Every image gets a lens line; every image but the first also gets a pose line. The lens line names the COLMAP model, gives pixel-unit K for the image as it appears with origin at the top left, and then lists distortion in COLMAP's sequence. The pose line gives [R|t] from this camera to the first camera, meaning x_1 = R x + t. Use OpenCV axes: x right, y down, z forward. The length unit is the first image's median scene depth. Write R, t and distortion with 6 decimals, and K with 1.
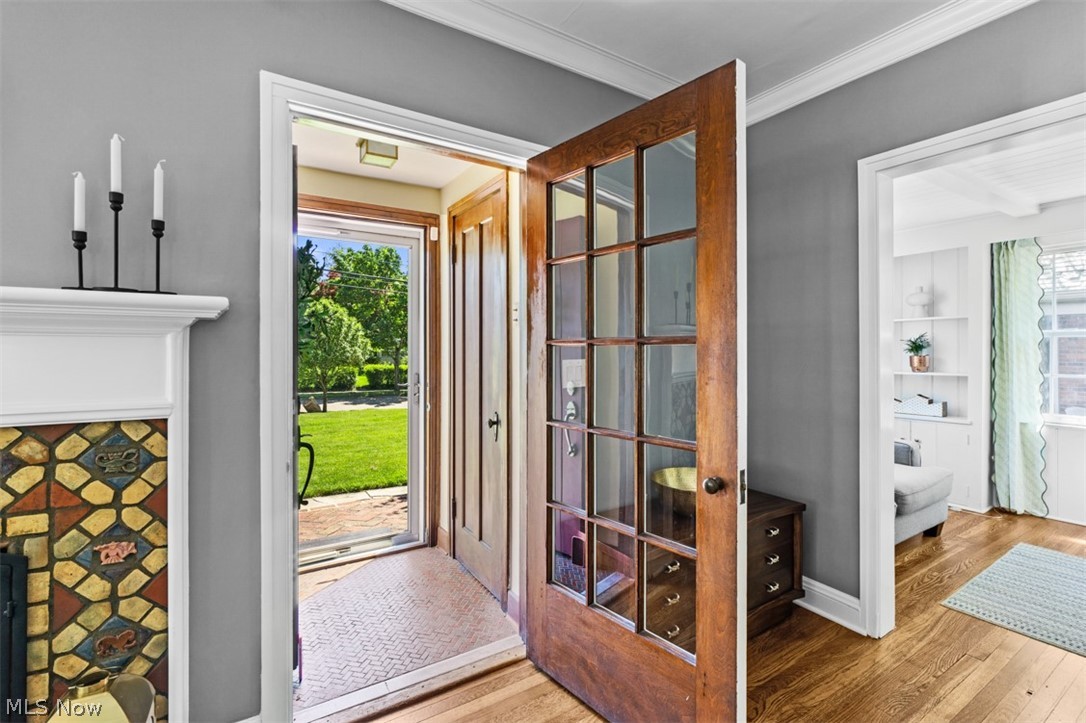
lens RADIAL K [[494.9, 0, 541.4], [0, 494.9, 351.7], [0, 0, 1]] dist [-0.001826, -0.000210]
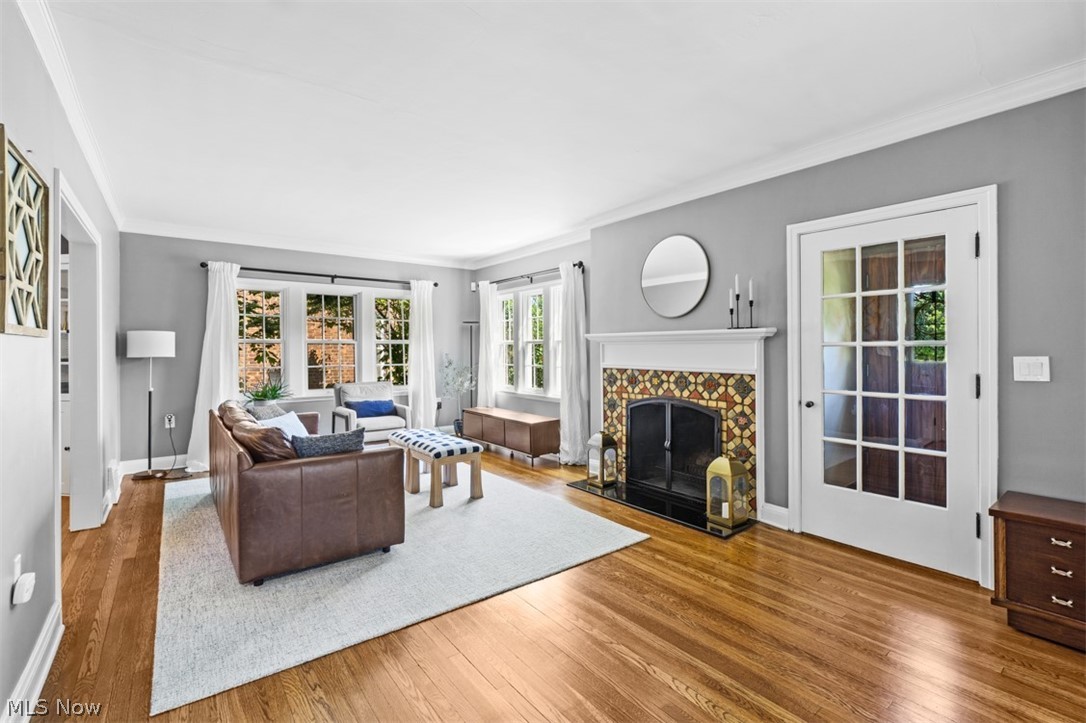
lens RADIAL K [[494.9, 0, 542.2], [0, 494.9, 352.0], [0, 0, 1]] dist [-0.001826, -0.000210]
pose [[0.073819, 0.006914, -0.997248, 1.902643], [0.006917, 0.999948, 0.007444, -0.014015], [0.997248, -0.007448, 0.073767, -0.346032]]
